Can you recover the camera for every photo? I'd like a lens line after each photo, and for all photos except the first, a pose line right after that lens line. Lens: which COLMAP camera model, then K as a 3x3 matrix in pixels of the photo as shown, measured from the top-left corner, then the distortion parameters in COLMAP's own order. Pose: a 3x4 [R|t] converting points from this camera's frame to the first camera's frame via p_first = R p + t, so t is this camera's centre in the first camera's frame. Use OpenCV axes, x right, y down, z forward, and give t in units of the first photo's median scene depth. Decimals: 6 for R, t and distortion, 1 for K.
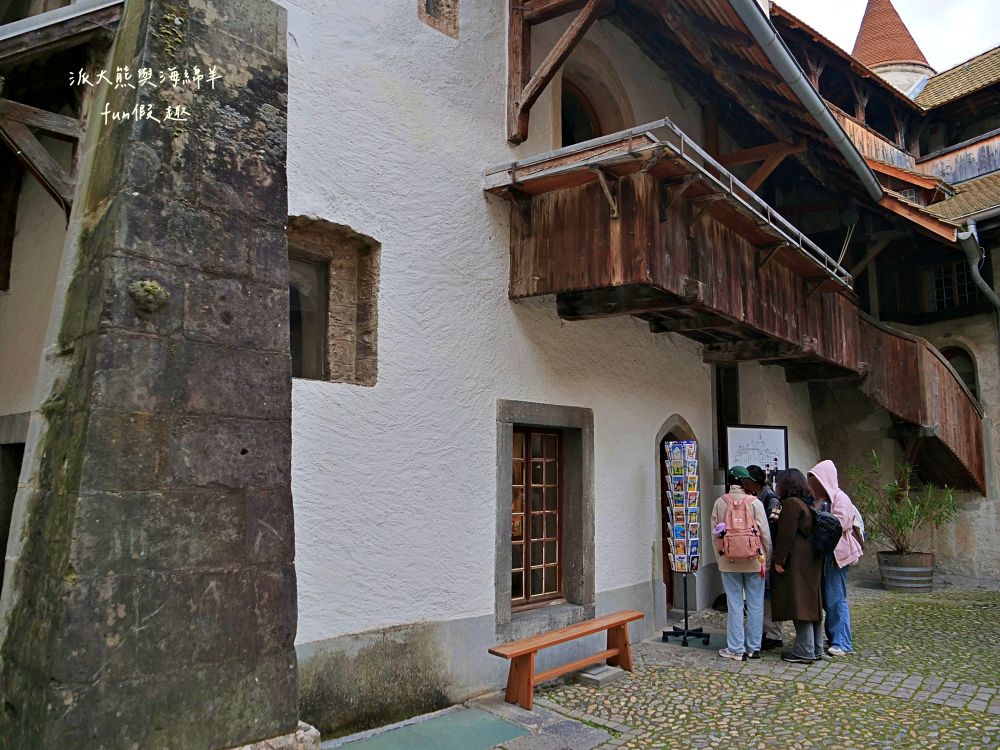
lens RADIAL K [[740.7, 0, 506.1], [0, 740.7, 378.5], [0, 0, 1]] dist [-0.051941, 0.009990]
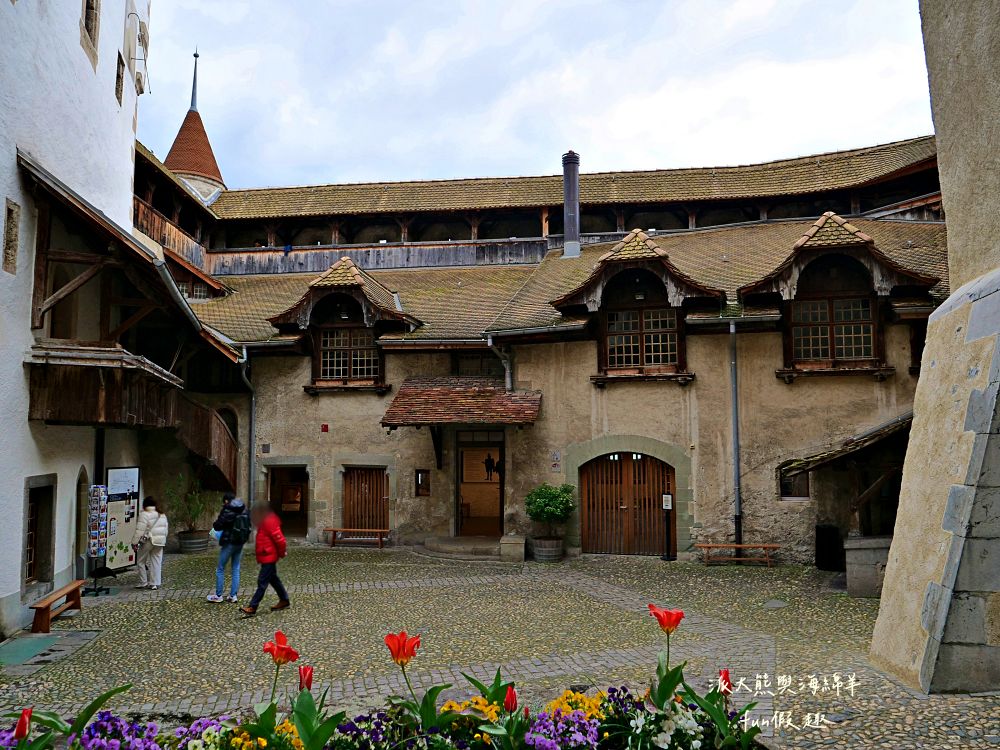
lens RADIAL K [[740.7, 0, 506.1], [0, 740.7, 378.5], [0, 0, 1]] dist [-0.051941, 0.009990]
pose [[0.572046, 0.057405, 0.818211, -0.483257], [-0.095716, 0.995404, -0.002917, -0.193242], [-0.814618, -0.076647, 0.574911, -0.596226]]
